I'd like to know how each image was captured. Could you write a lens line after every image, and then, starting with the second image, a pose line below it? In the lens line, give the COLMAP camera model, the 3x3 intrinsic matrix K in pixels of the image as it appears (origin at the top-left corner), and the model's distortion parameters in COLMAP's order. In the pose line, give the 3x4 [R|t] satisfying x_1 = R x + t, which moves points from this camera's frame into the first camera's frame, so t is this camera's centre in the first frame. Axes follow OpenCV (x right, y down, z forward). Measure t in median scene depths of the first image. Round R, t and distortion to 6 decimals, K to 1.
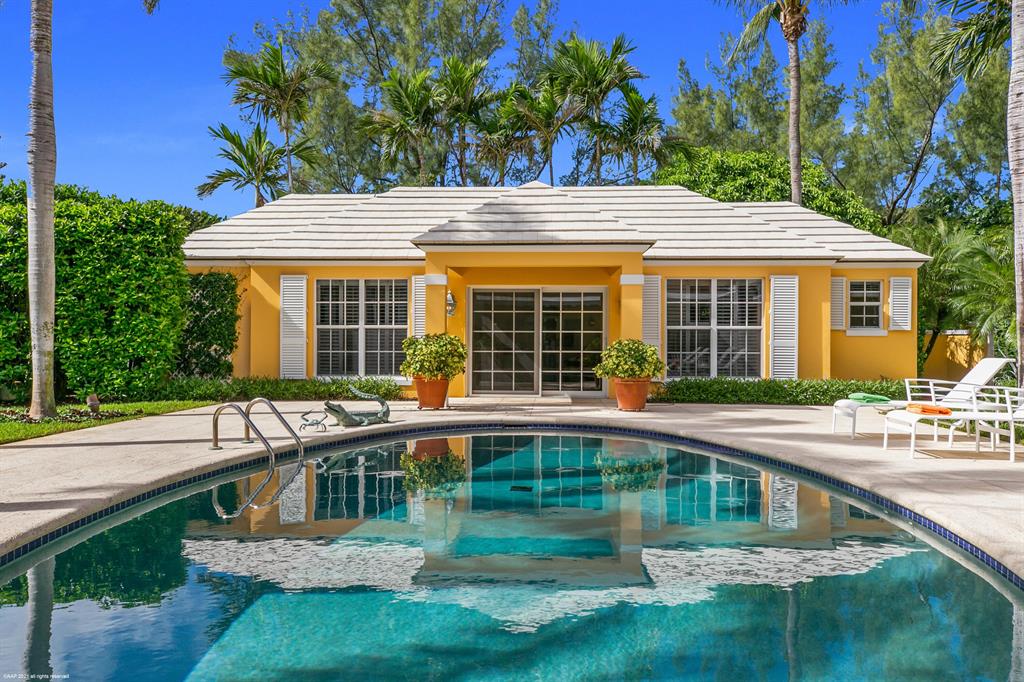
lens RADIAL K [[855.1, 0, 511.4], [0, 855.1, 341.5], [0, 0, 1]] dist [0.007663, 0.001141]
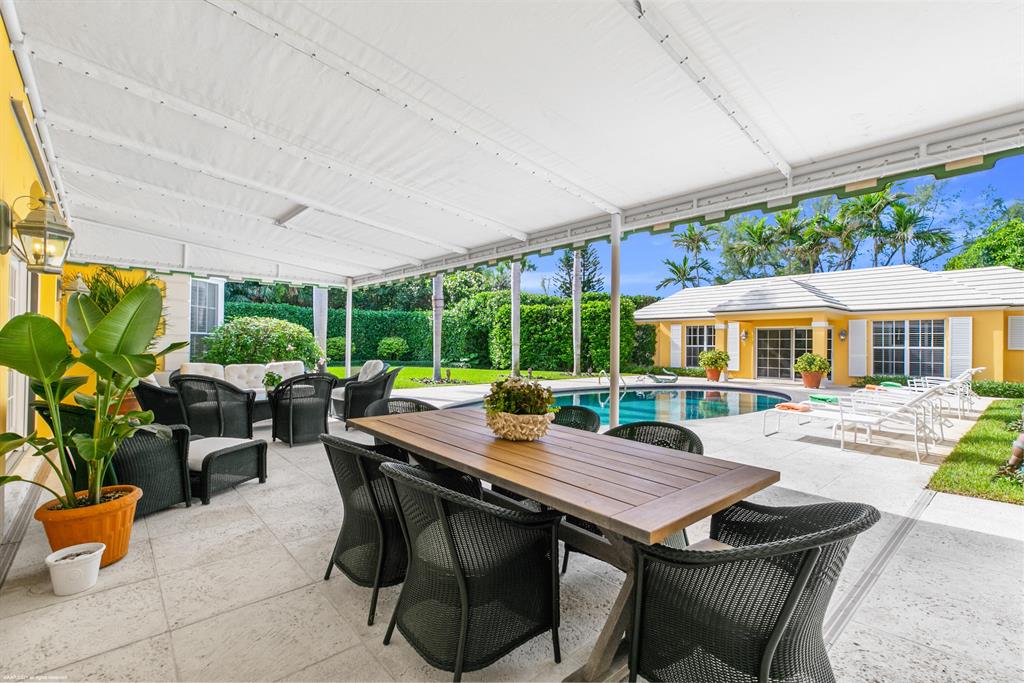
lens RADIAL K [[460.8, 0, 512.3], [0, 460.8, 342.0], [0, 0, 1]] dist [-0.000208, -0.000004]
pose [[0.702141, -0.001251, -0.712037, 0.340366], [-0.011878, 0.999839, -0.013470, -0.005629], [0.711939, 0.017915, 0.702013, -0.234189]]
